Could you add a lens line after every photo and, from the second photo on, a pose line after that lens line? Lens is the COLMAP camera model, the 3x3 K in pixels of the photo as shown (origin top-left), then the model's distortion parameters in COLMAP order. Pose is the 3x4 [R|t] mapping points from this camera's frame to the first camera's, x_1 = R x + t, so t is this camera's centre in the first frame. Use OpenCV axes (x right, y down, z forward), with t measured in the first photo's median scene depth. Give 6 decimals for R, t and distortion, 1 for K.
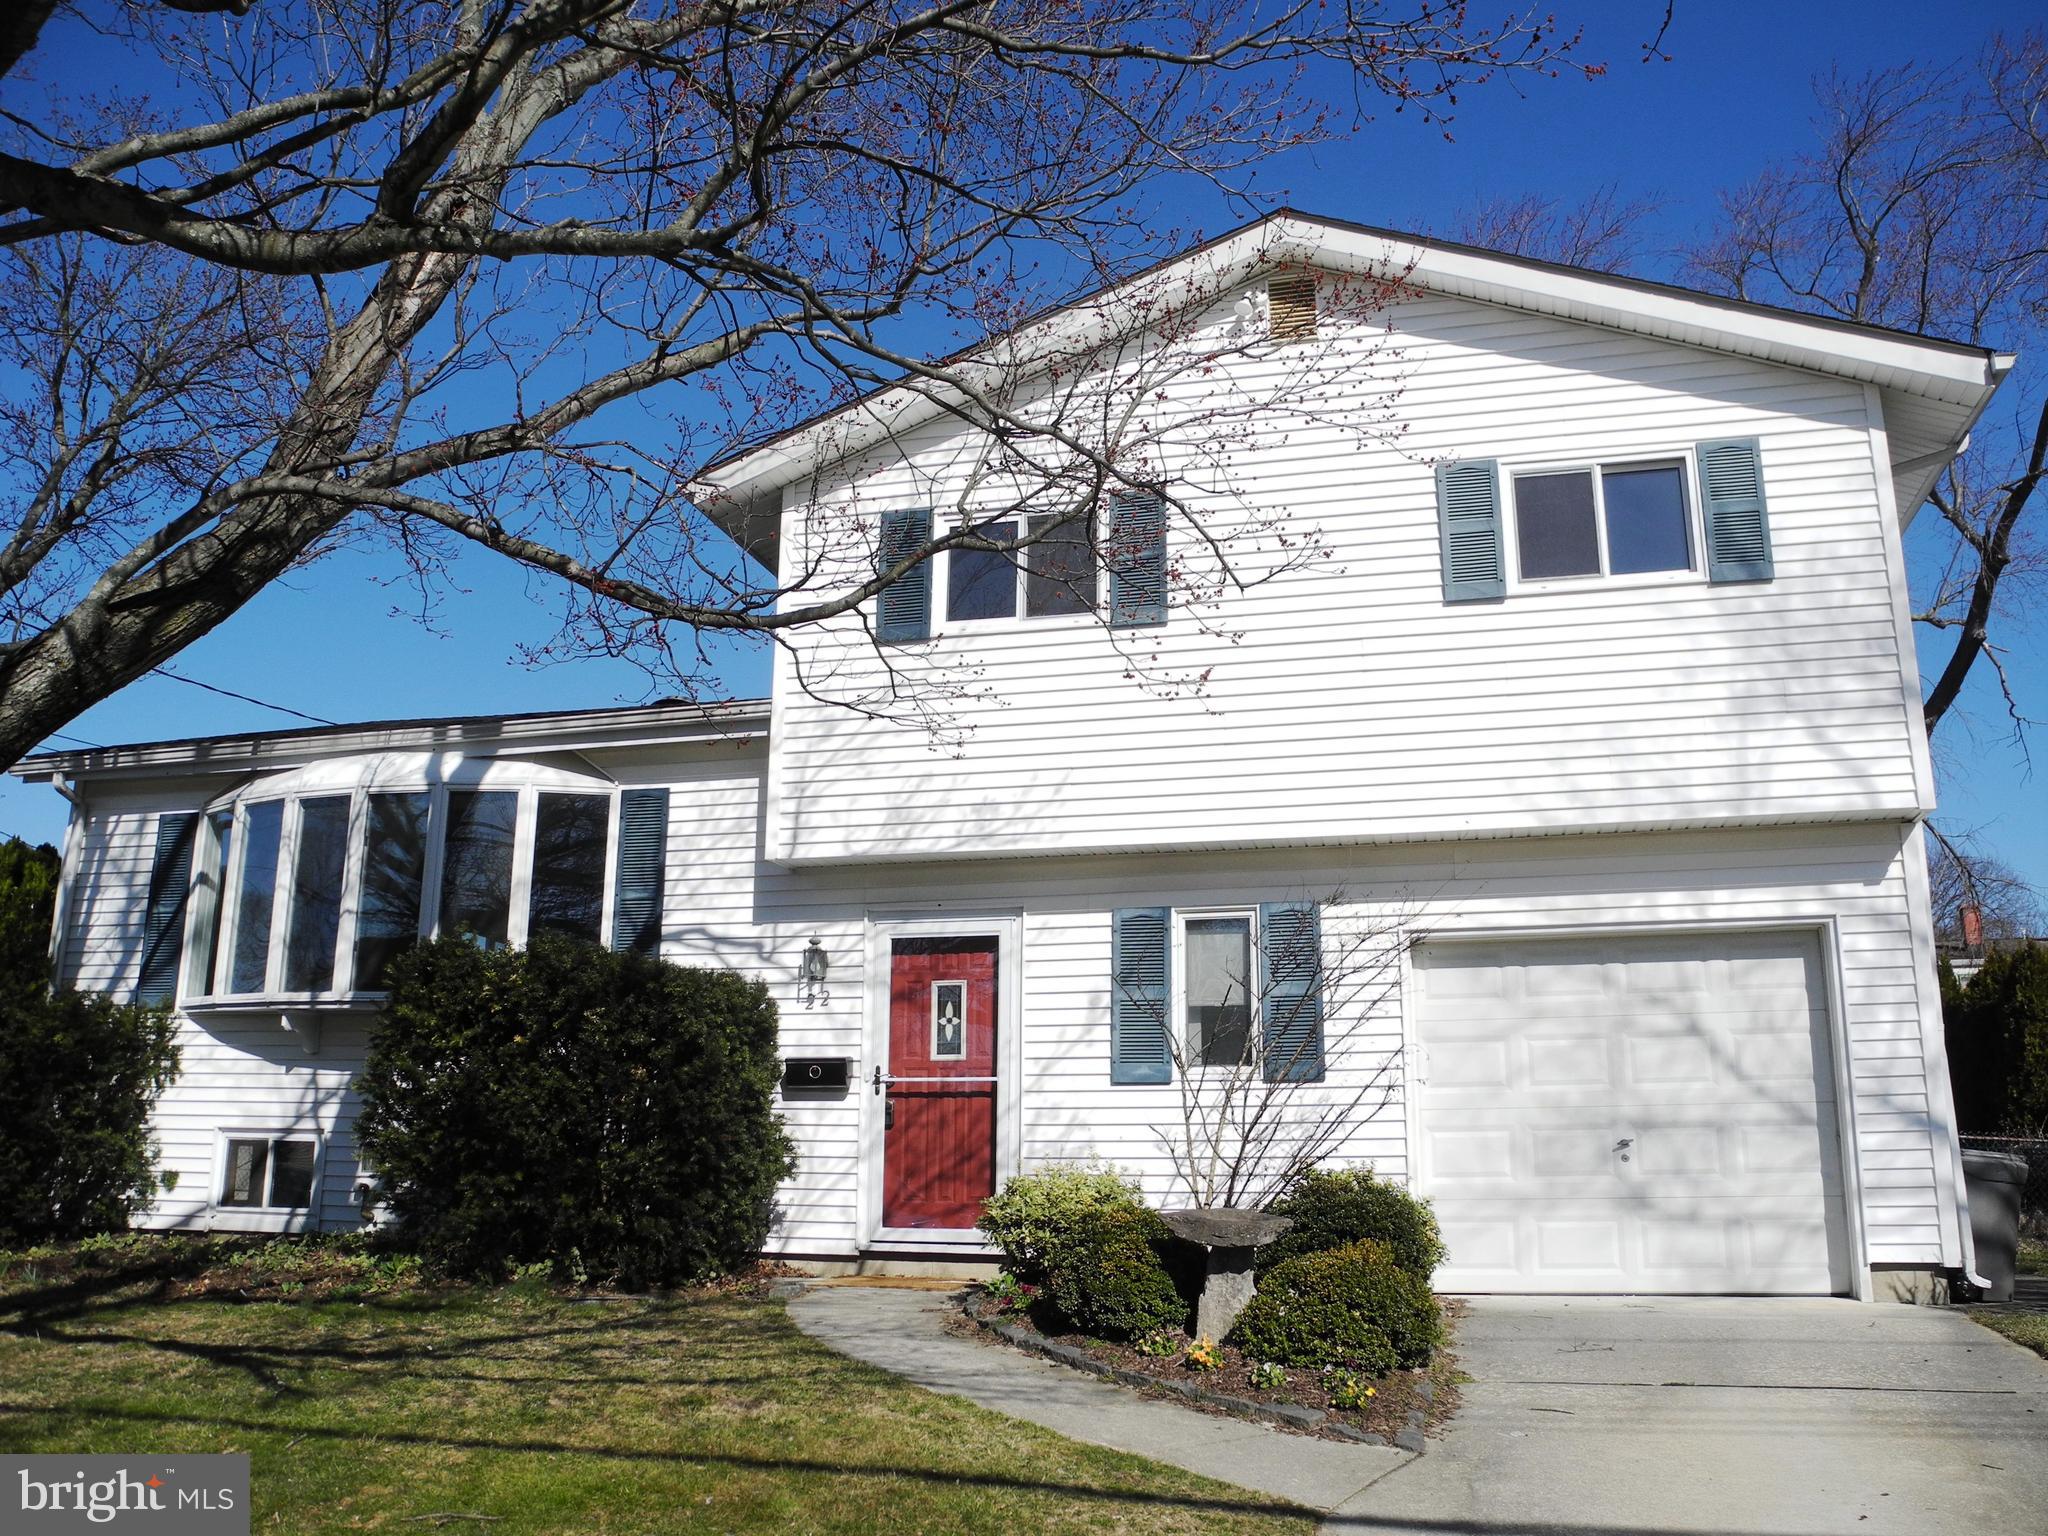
lens RADIAL K [[1683.3, 0, 1075.4], [0, 1683.3, 770.4], [0, 0, 1]] dist [-0.118494, 0.143456]
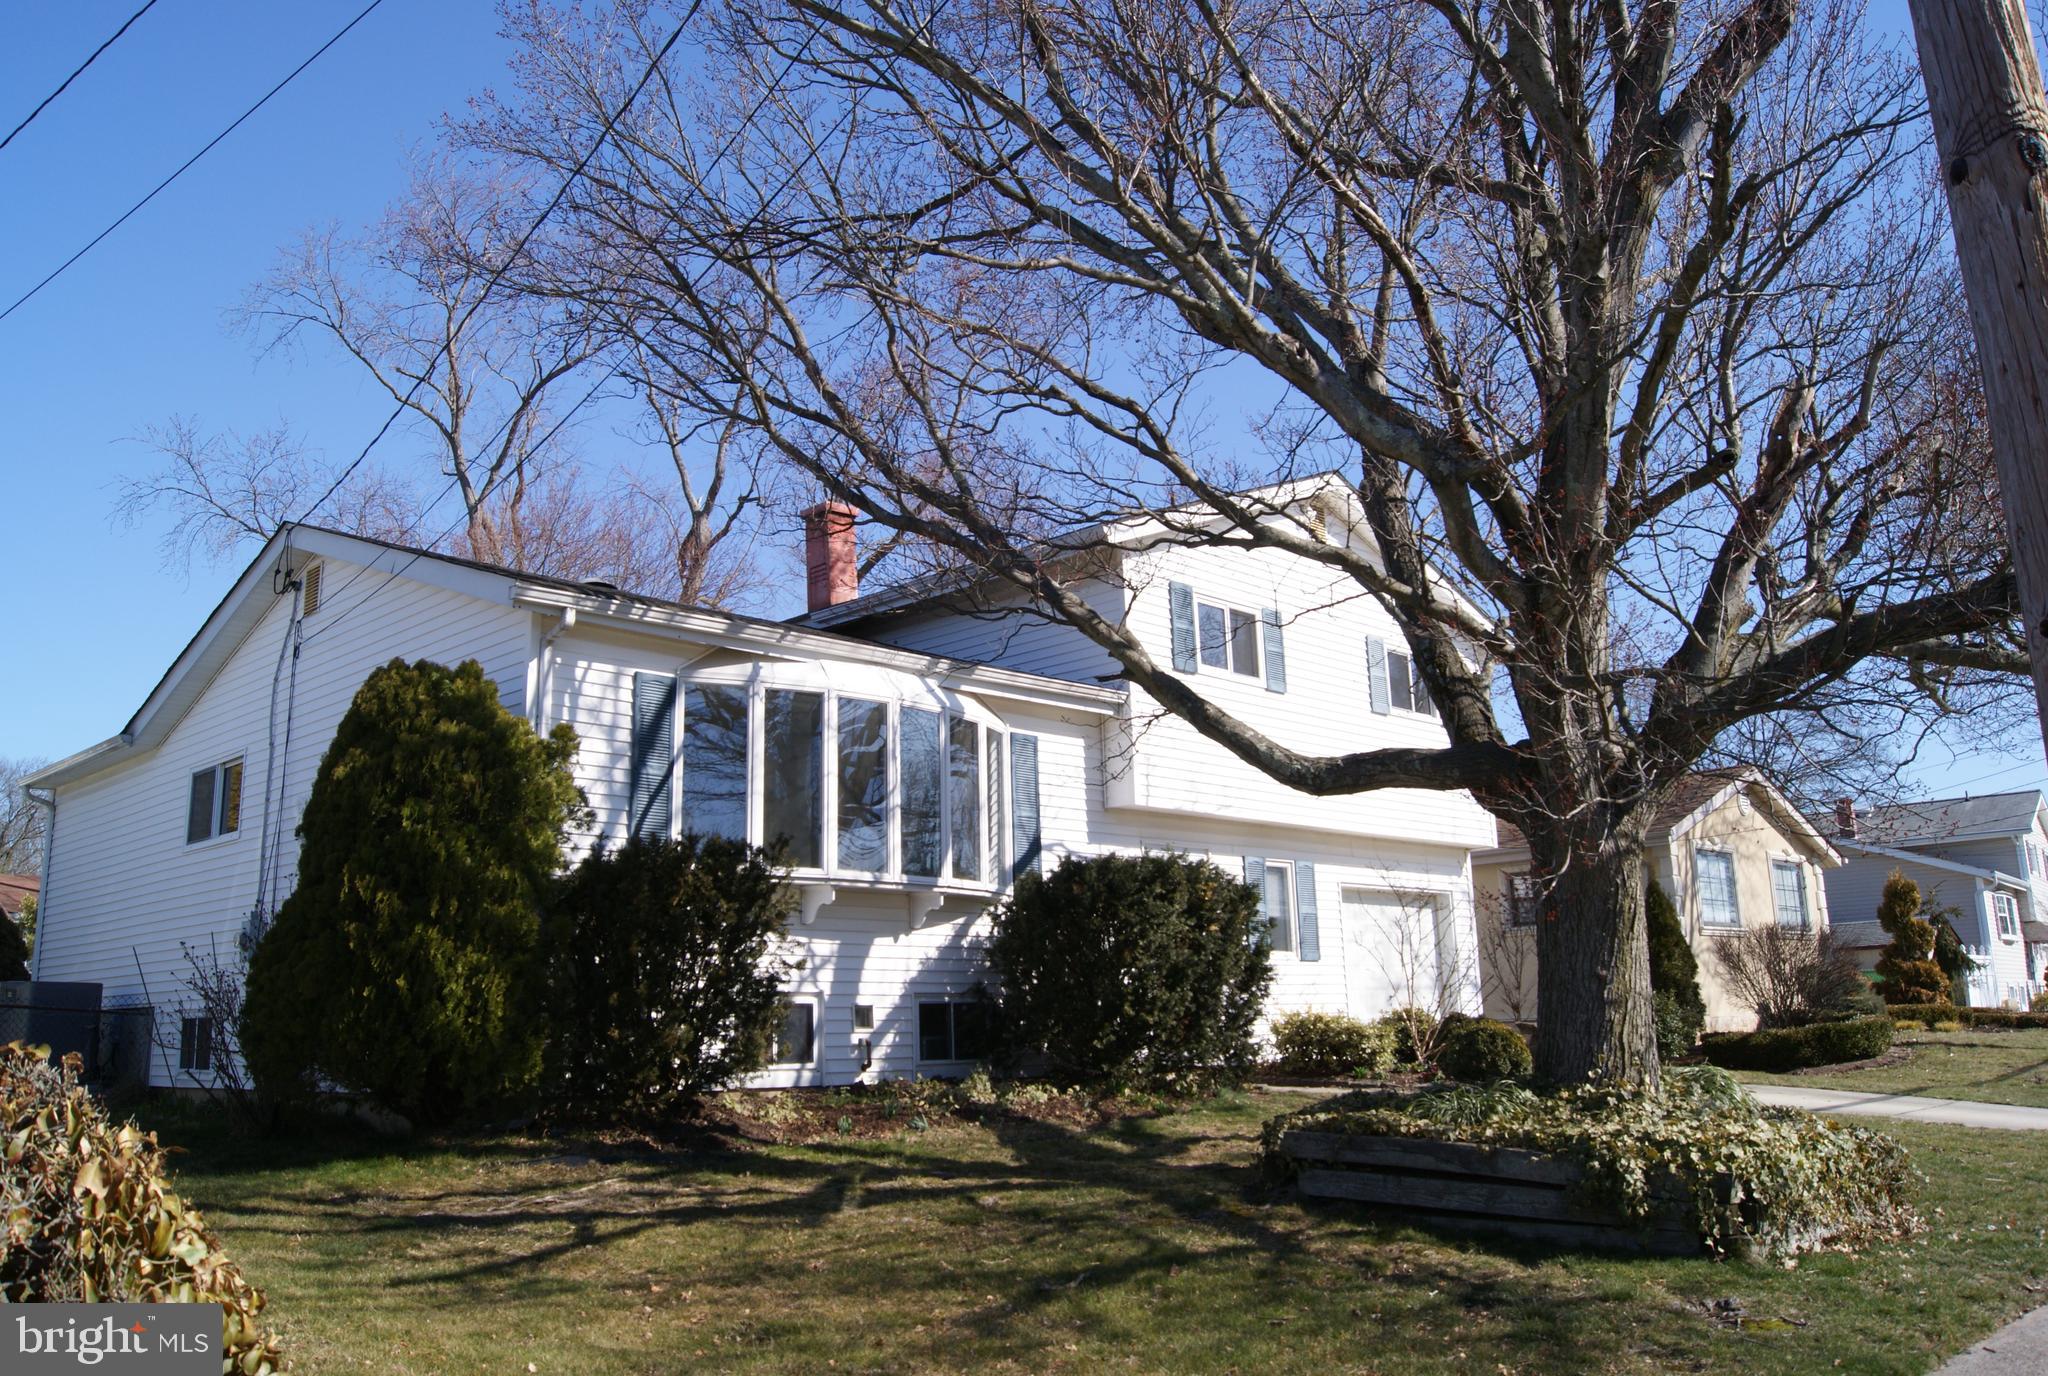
lens RADIAL K [[1552.7, 0, 1024.0], [0, 1552.7, 688.0], [0, 0, 1]] dist [0.046463, 0.000088]
pose [[0.521176, 0.160882, 0.838149, -1.399302], [-0.187486, 0.979664, -0.071464, 0.068989], [-0.832601, -0.119896, 0.540740, 0.358916]]
